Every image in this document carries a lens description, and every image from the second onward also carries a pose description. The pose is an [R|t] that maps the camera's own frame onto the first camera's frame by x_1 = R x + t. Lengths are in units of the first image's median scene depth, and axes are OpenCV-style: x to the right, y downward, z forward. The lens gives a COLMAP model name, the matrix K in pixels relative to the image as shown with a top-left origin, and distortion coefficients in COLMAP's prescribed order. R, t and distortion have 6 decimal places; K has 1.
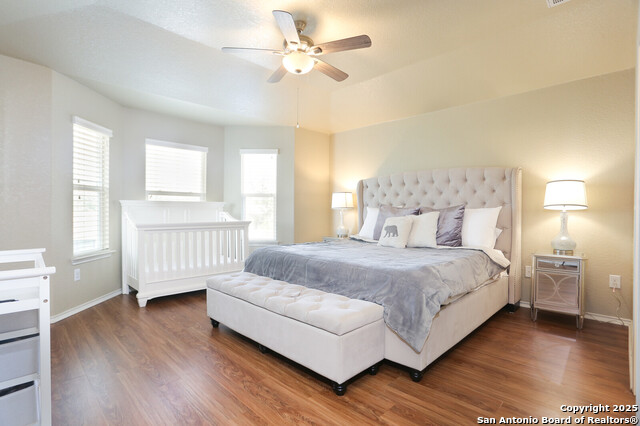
lens RADIAL K [[310.0, 0, 320.4], [0, 310.0, 214.1], [0, 0, 1]] dist [-0.002912, -0.000236]
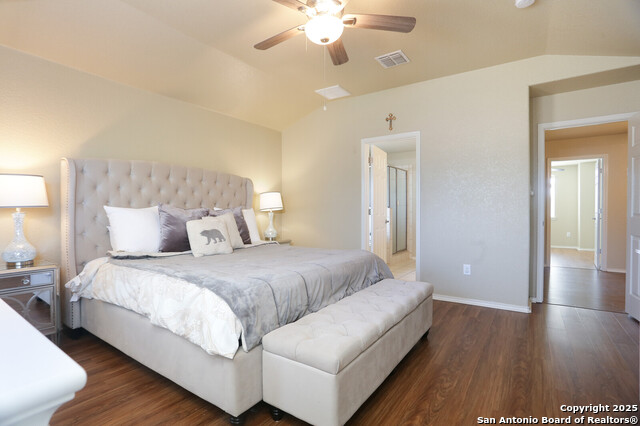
lens RADIAL K [[308.9, 0, 319.1], [0, 308.9, 213.3], [0, 0, 1]] dist [-0.017759, 0.001432]
pose [[-0.176870, 0.008442, 0.984198, -1.098507], [0.008484, 0.999939, -0.007053, 0.008868], [-0.984198, 0.007102, -0.176930, 1.496020]]
